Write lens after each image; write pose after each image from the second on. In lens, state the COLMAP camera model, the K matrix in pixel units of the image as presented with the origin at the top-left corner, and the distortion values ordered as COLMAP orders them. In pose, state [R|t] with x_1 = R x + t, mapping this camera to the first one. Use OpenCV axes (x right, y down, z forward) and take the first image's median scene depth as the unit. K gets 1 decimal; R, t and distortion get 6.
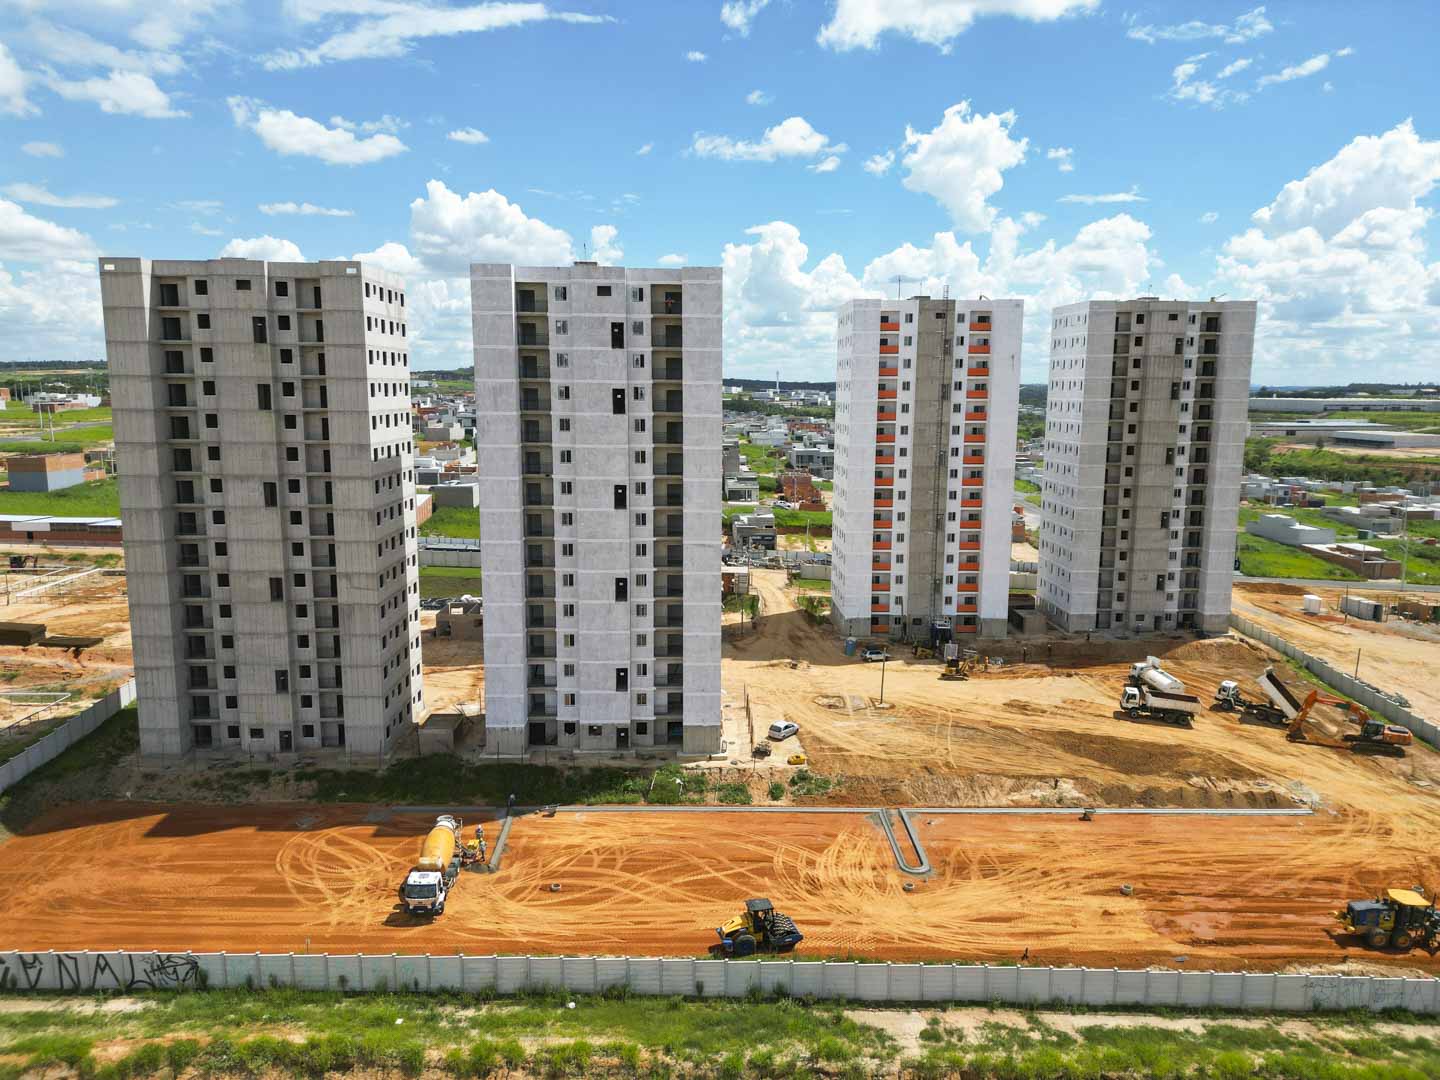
lens RADIAL K [[1018.5, 0, 710.3], [0, 1018.5, 541.2], [0, 0, 1]] dist [0.040467, -0.005106]
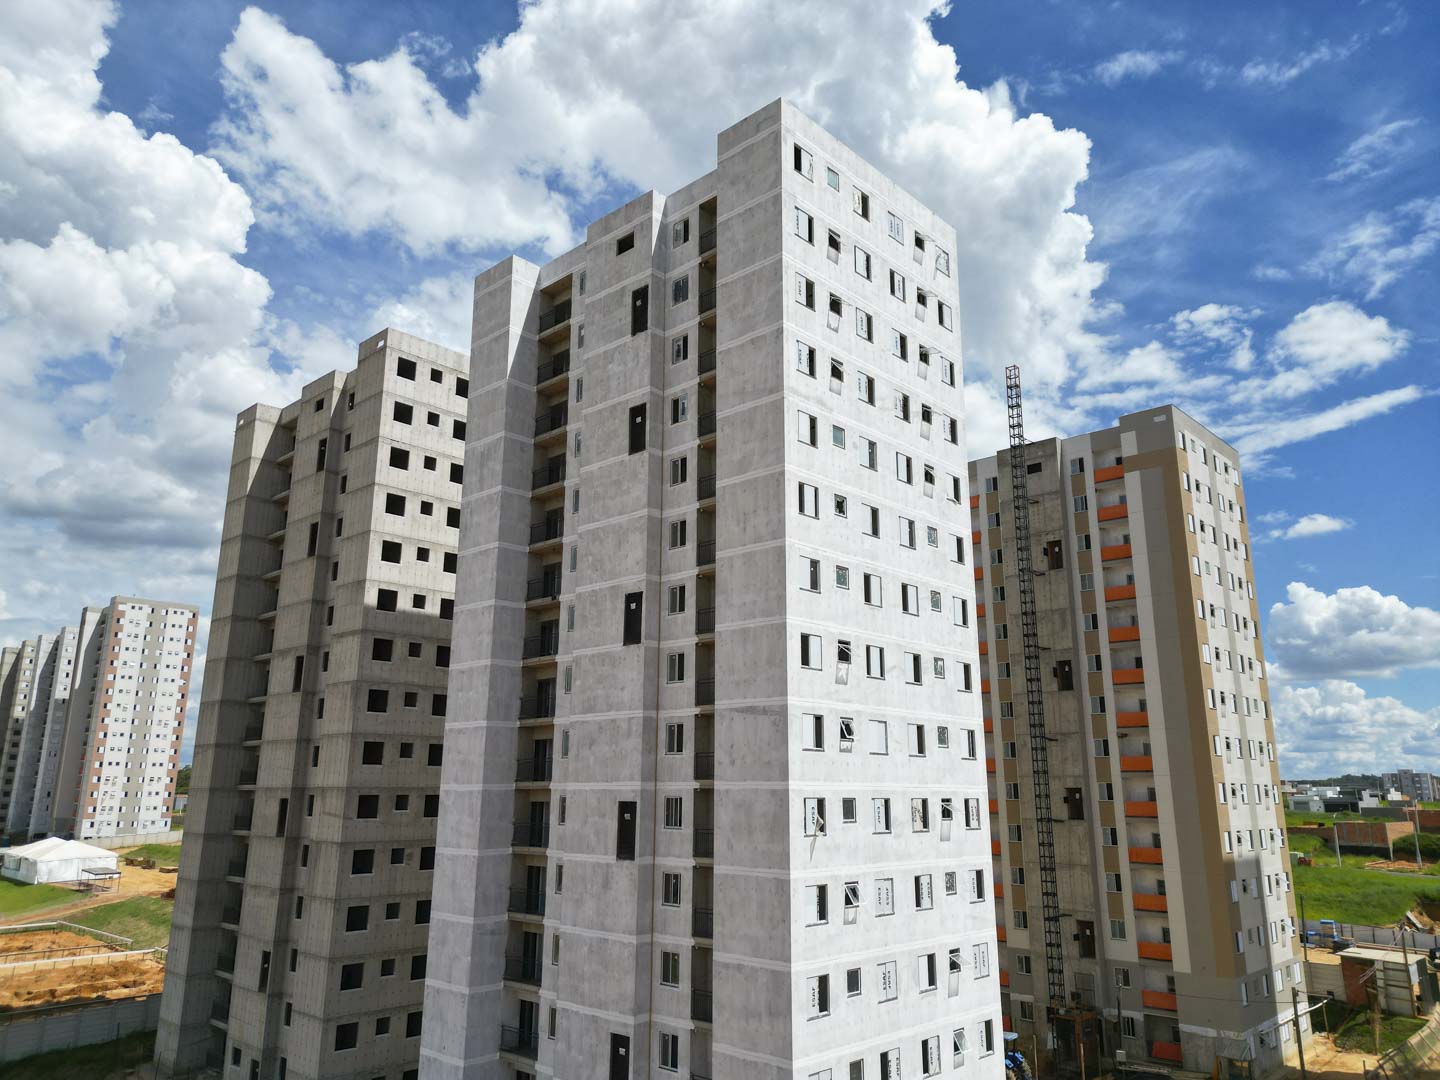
lens RADIAL K [[1018.5, 0, 711.2], [0, 1018.5, 540.3], [0, 0, 1]] dist [0.040467, -0.005106]
pose [[0.704846, -0.170723, -0.688510, 0.266547], [-0.117481, 0.929109, -0.350650, 0.083257], [0.699564, 0.328041, 0.634822, 0.716900]]
